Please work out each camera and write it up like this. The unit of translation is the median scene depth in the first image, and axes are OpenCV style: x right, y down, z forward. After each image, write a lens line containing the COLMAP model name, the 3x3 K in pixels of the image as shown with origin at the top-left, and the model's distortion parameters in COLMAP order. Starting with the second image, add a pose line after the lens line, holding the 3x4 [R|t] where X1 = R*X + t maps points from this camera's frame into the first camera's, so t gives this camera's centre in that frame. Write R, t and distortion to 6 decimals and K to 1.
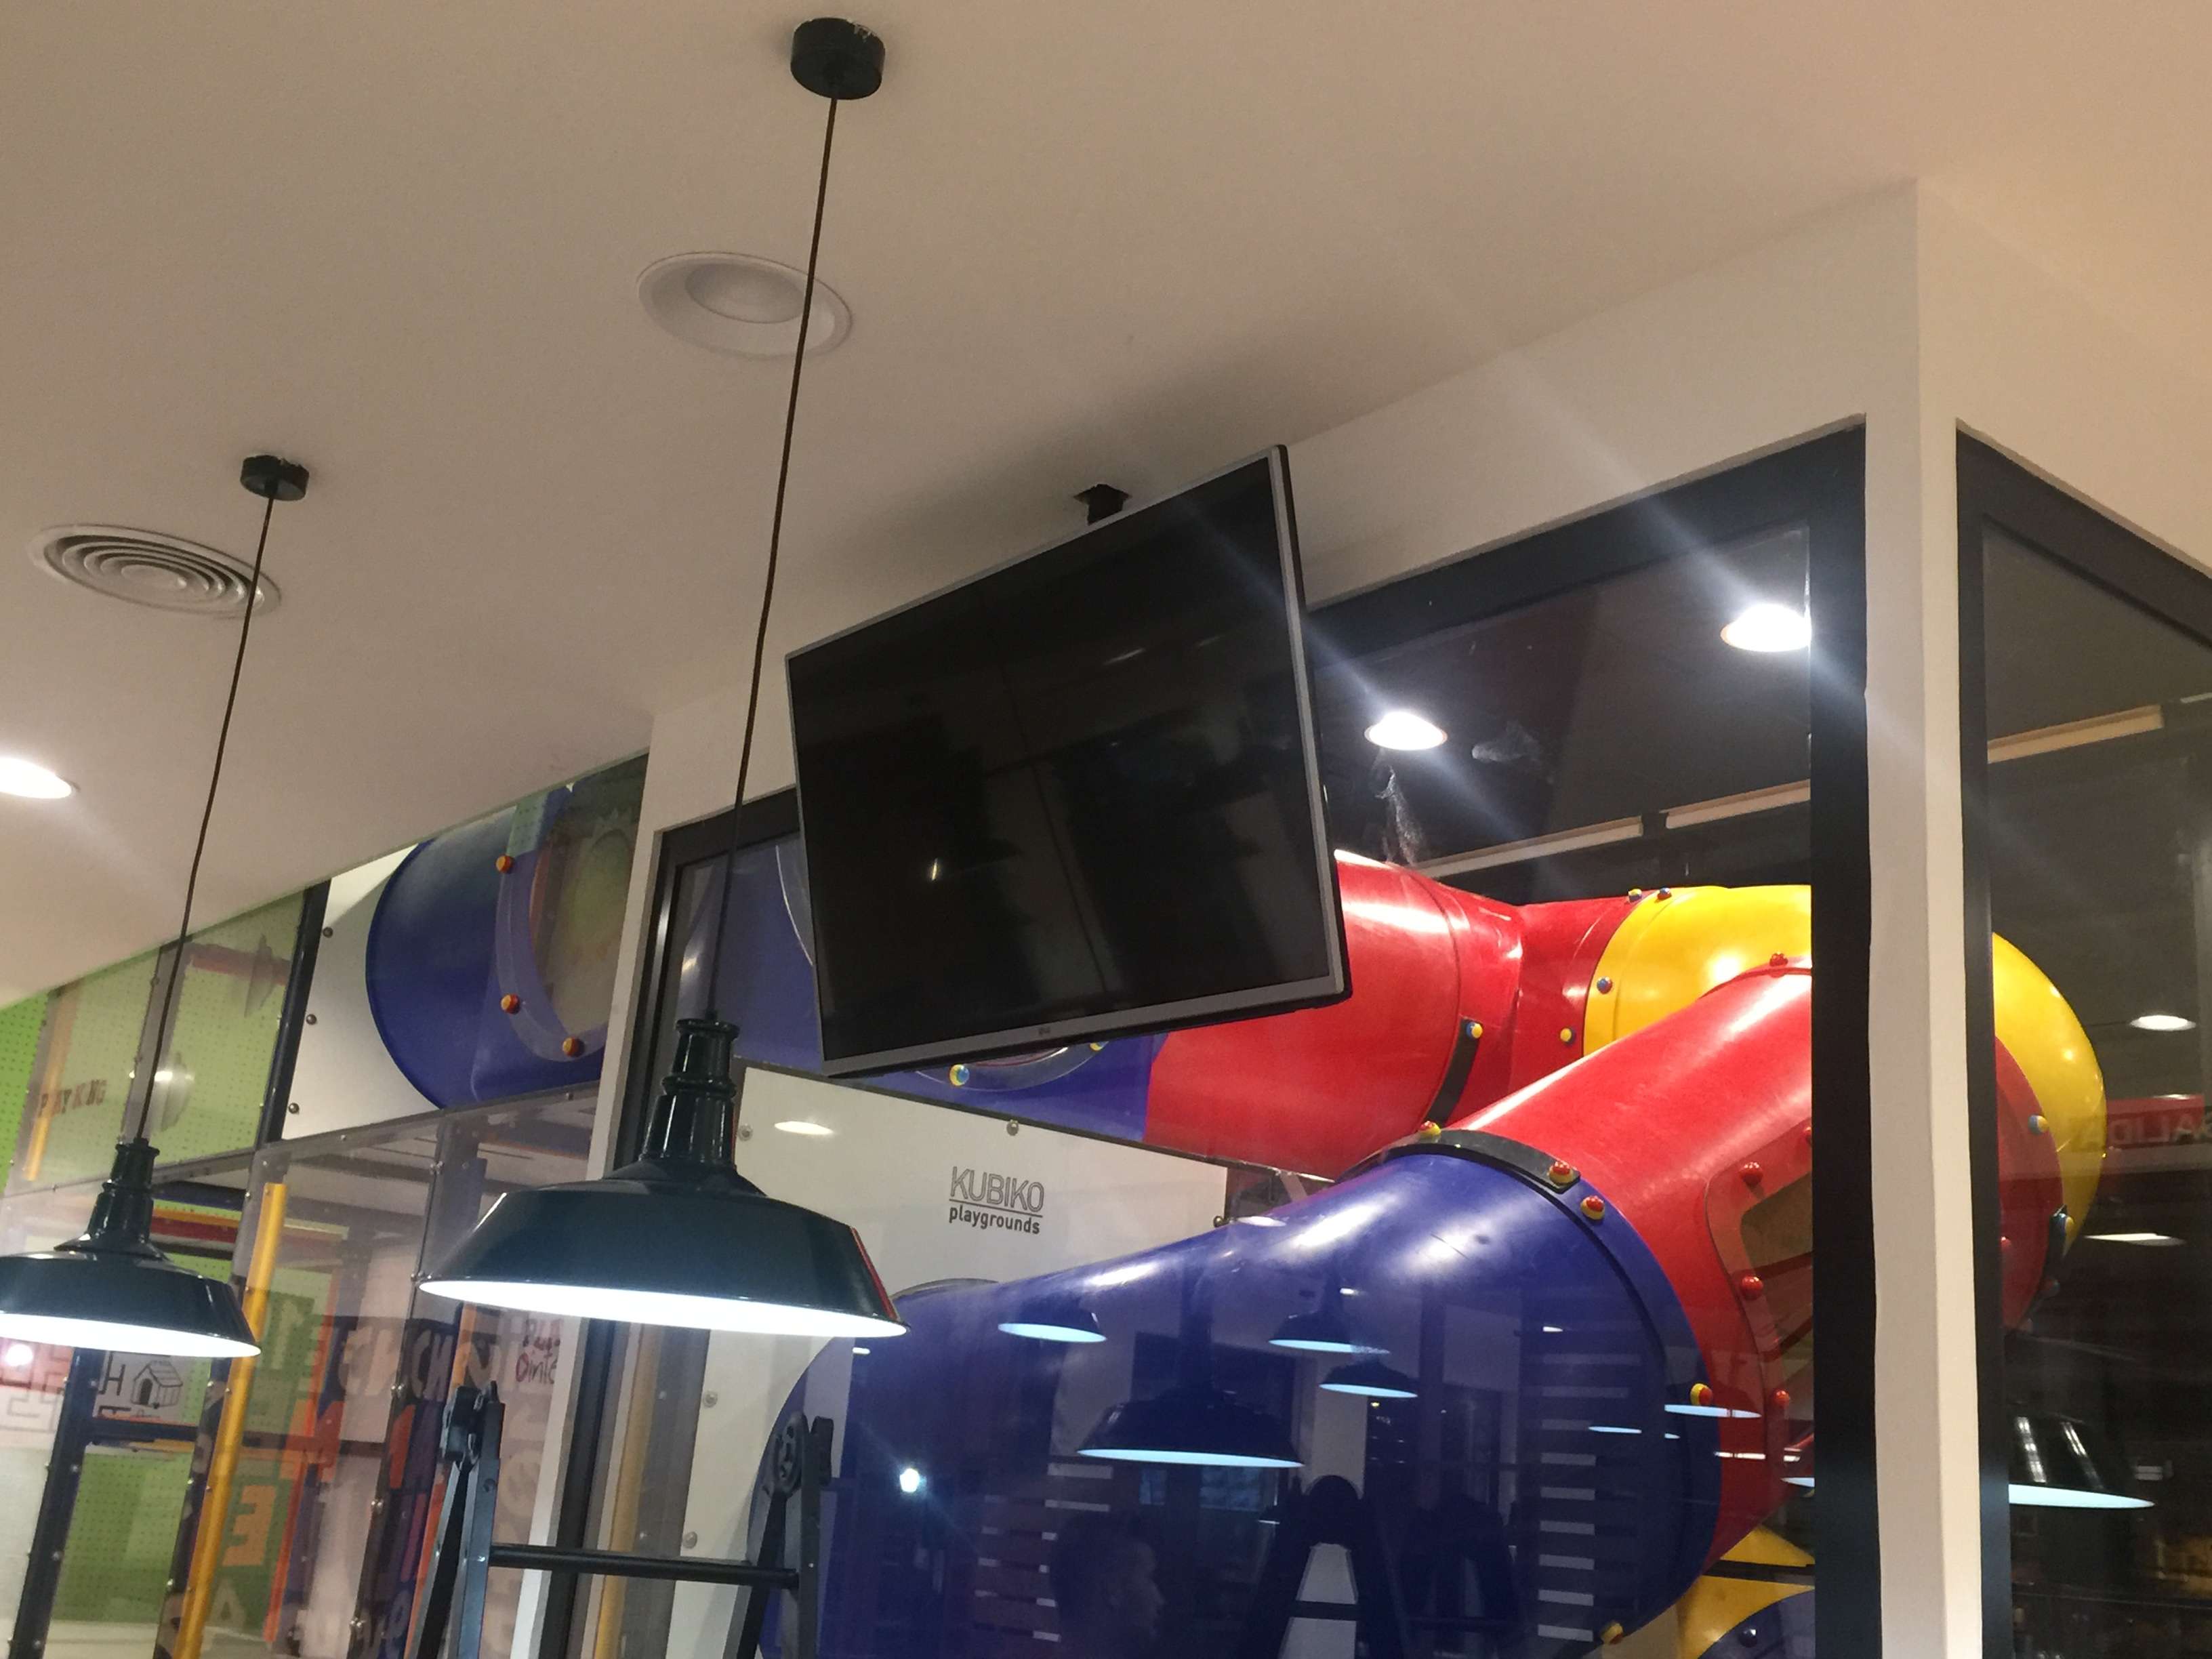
lens RADIAL K [[2334.6, 0, 1106.0], [0, 2334.6, 829.5], [0, 0, 1]] dist [-0.003296, 0.001441]
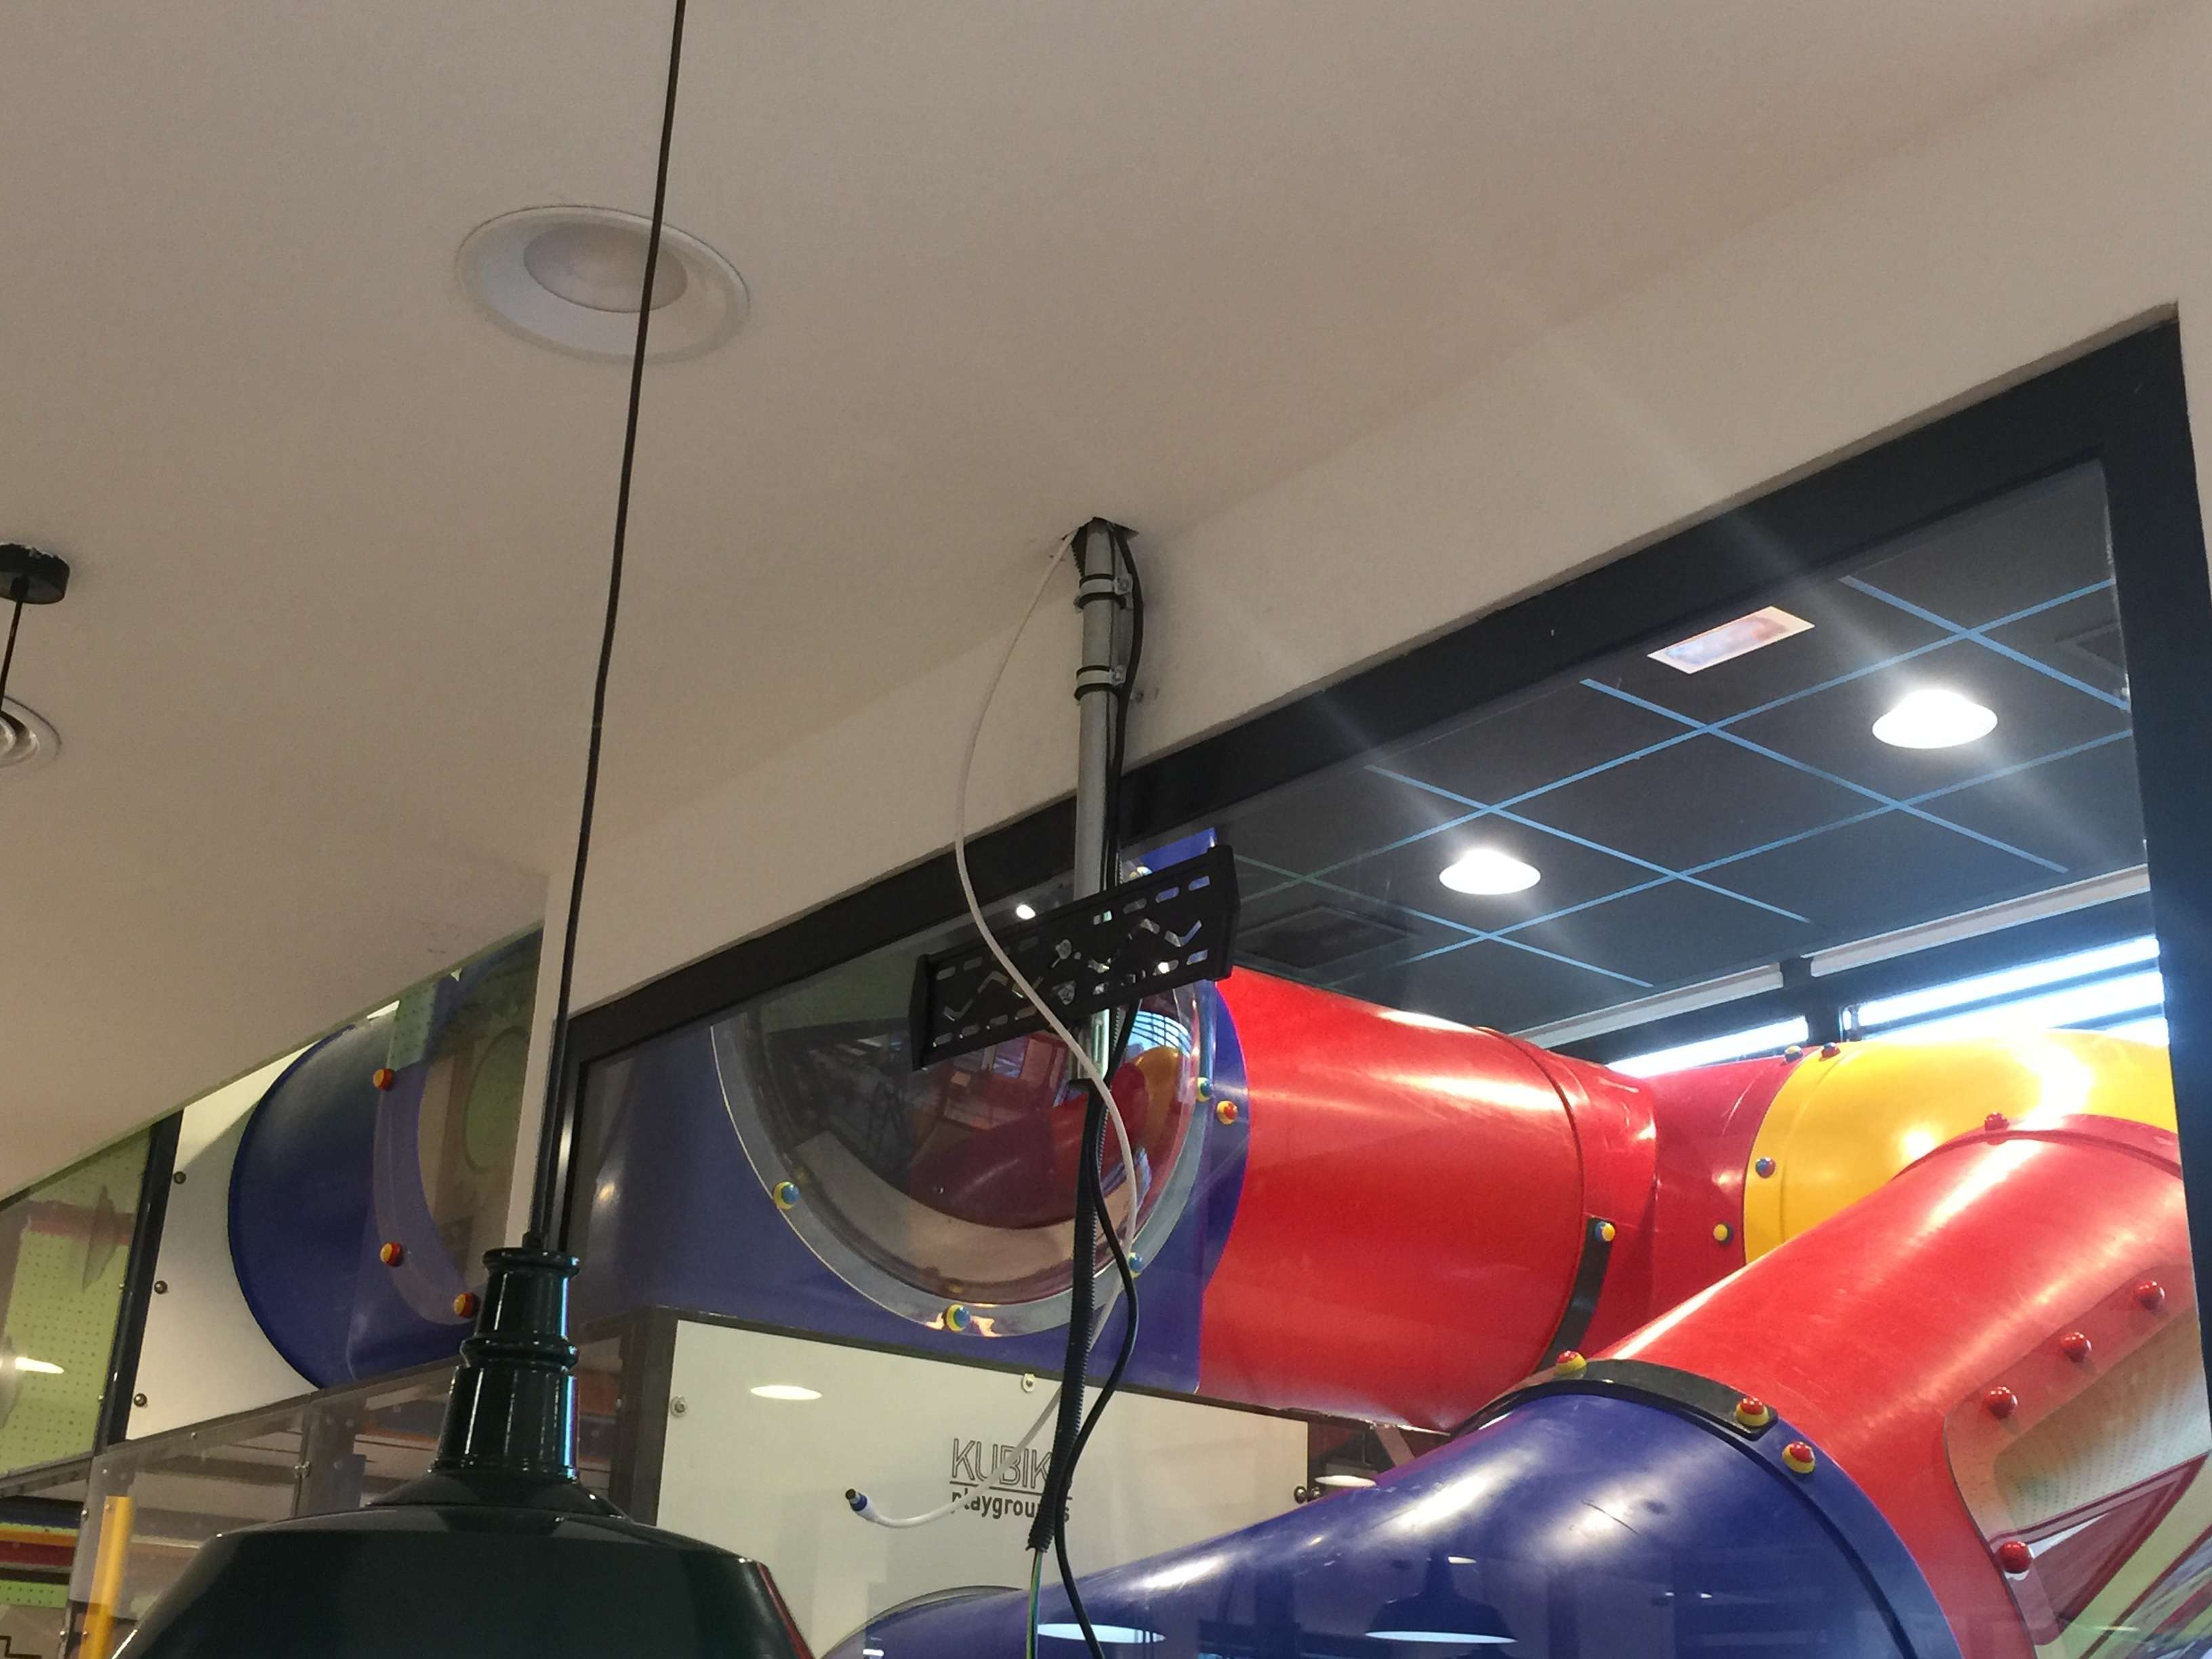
lens RADIAL K [[2602.3, 0, 1106.0], [0, 2602.3, 829.5], [0, 0, 1]] dist [0.024627, -0.026438]
pose [[0.998794, -0.048351, -0.008471, 0.001782], [0.047541, 0.995791, -0.078353, 0.012148], [0.012223, 0.077856, 0.996890, 0.110842]]
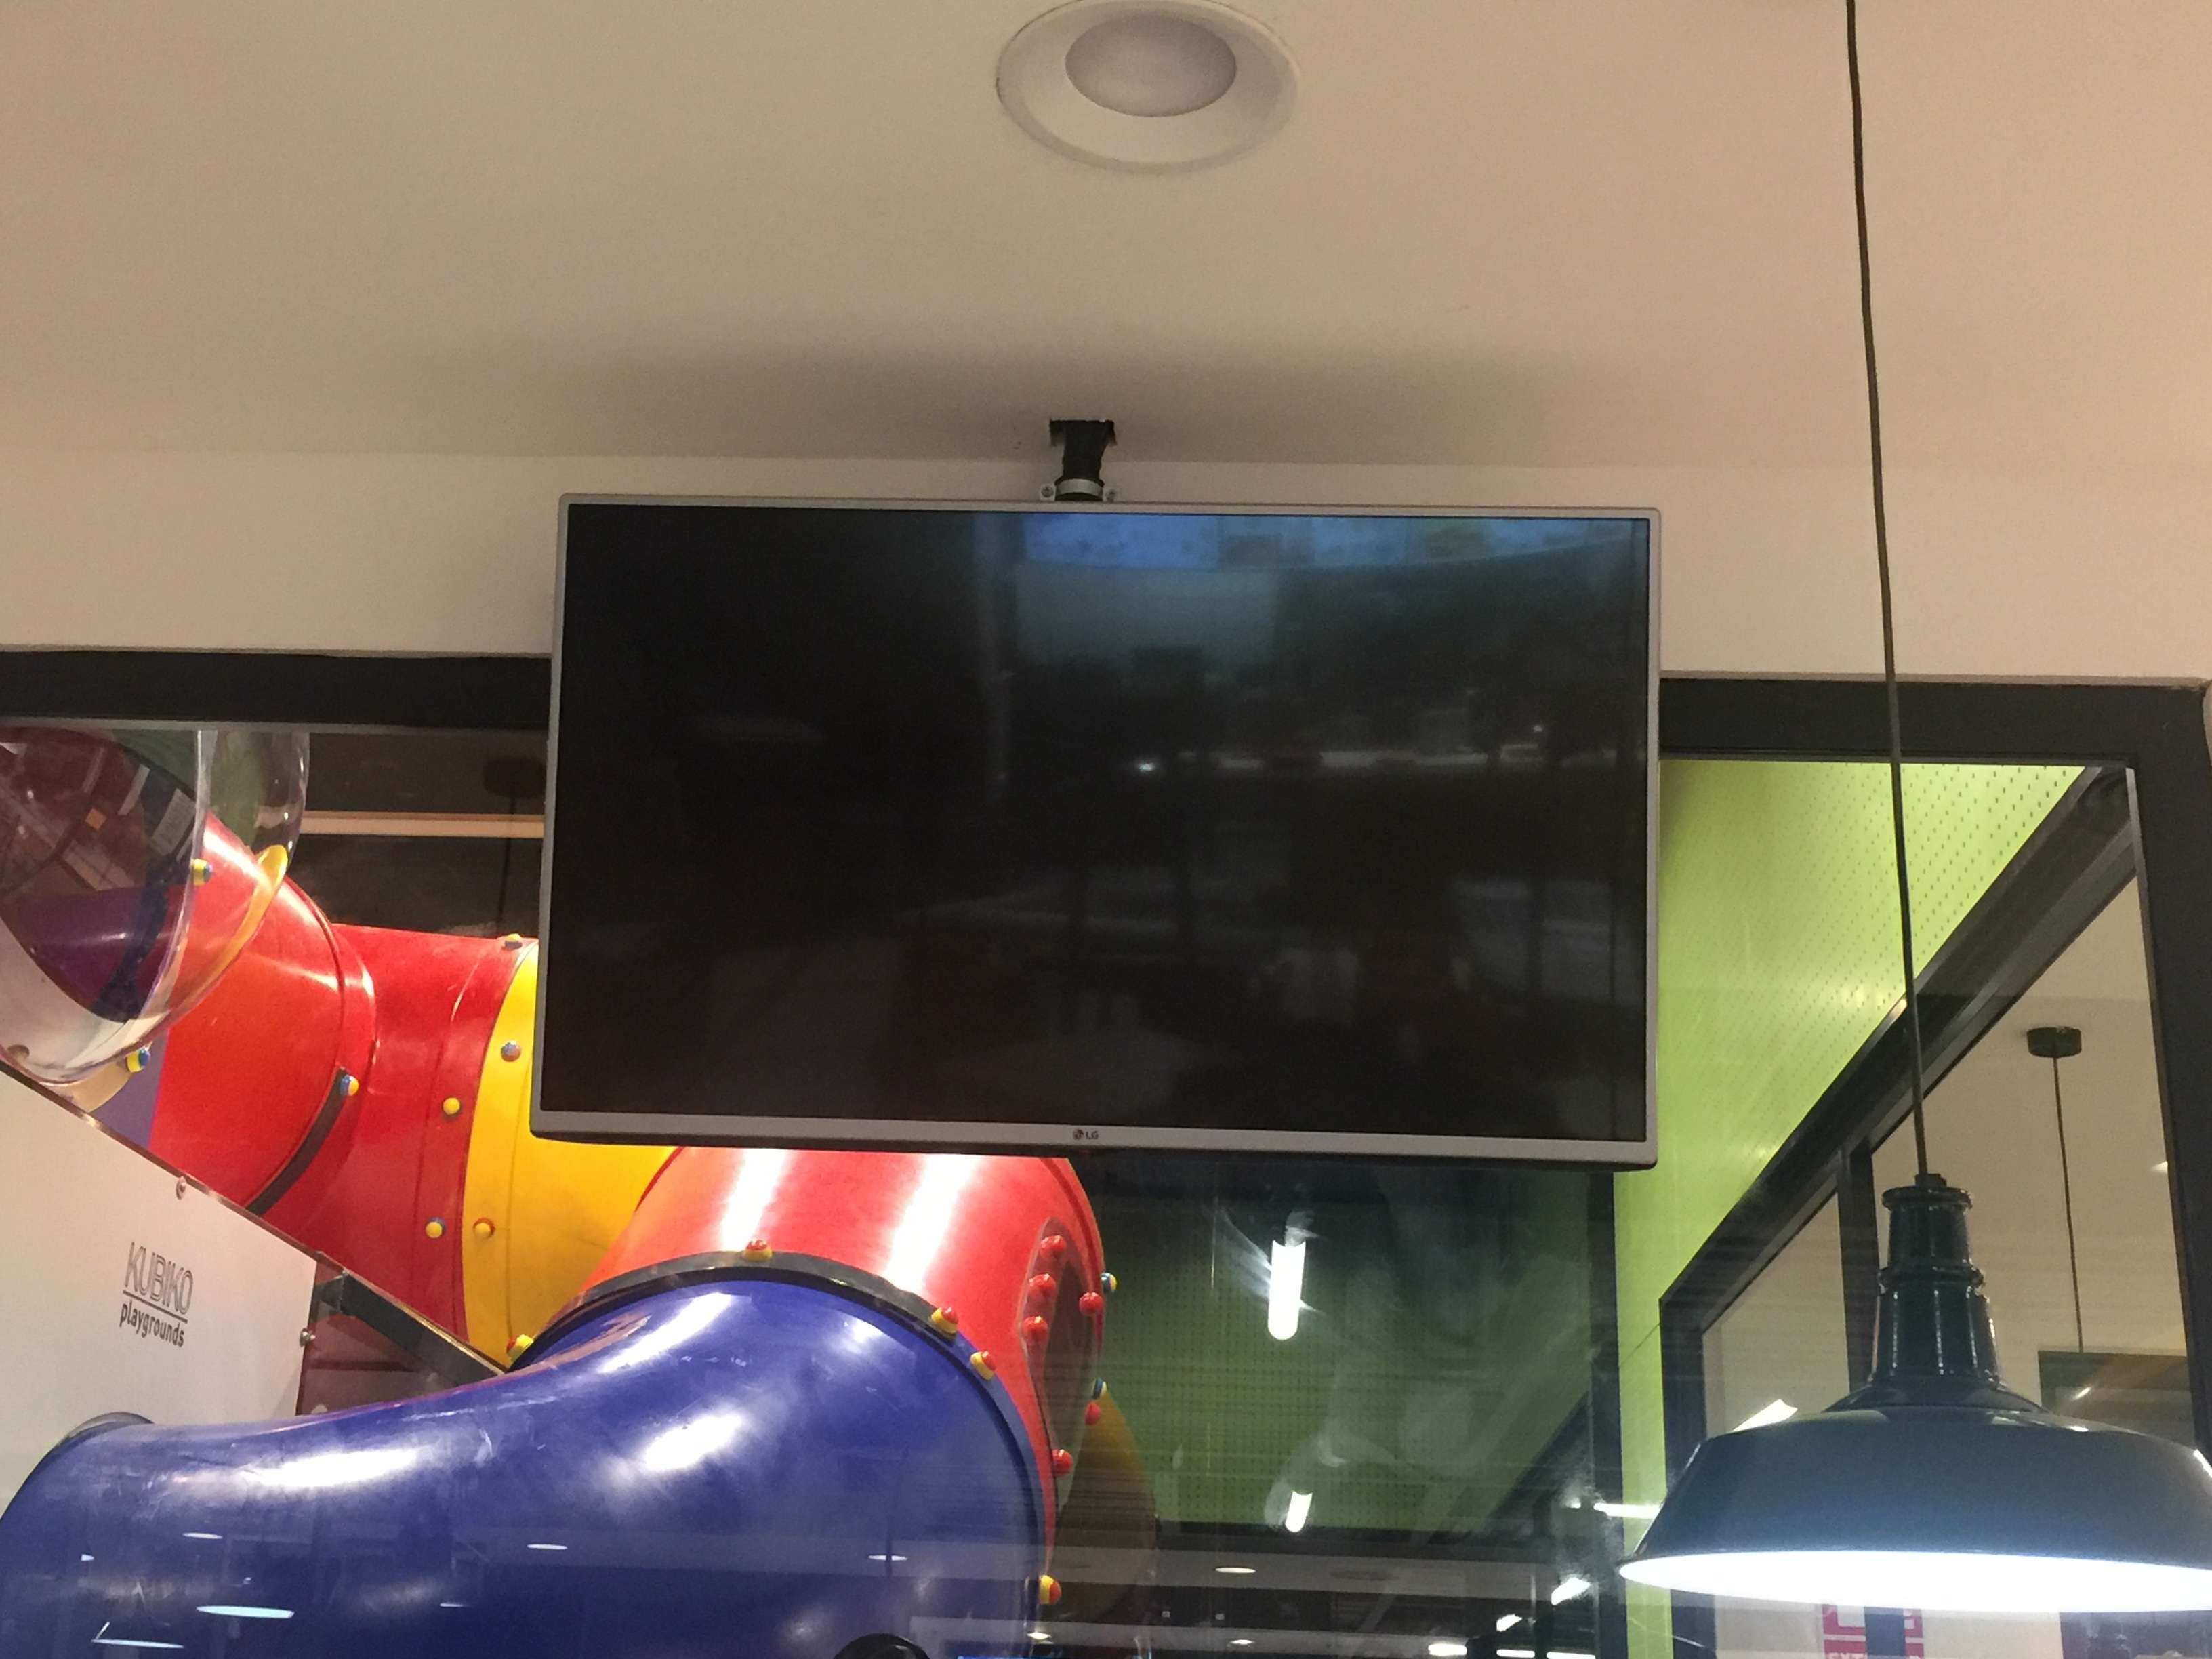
lens RADIAL K [[2778.8, 0, 1106.0], [0, 2778.8, 829.5], [0, 0, 1]] dist [0.005246, 0.008850]
pose [[0.660159, 0.190369, 0.726601, -0.404581], [-0.191506, 0.978039, -0.082251, 0.035299], [-0.726302, -0.084850, 0.682118, 0.227724]]
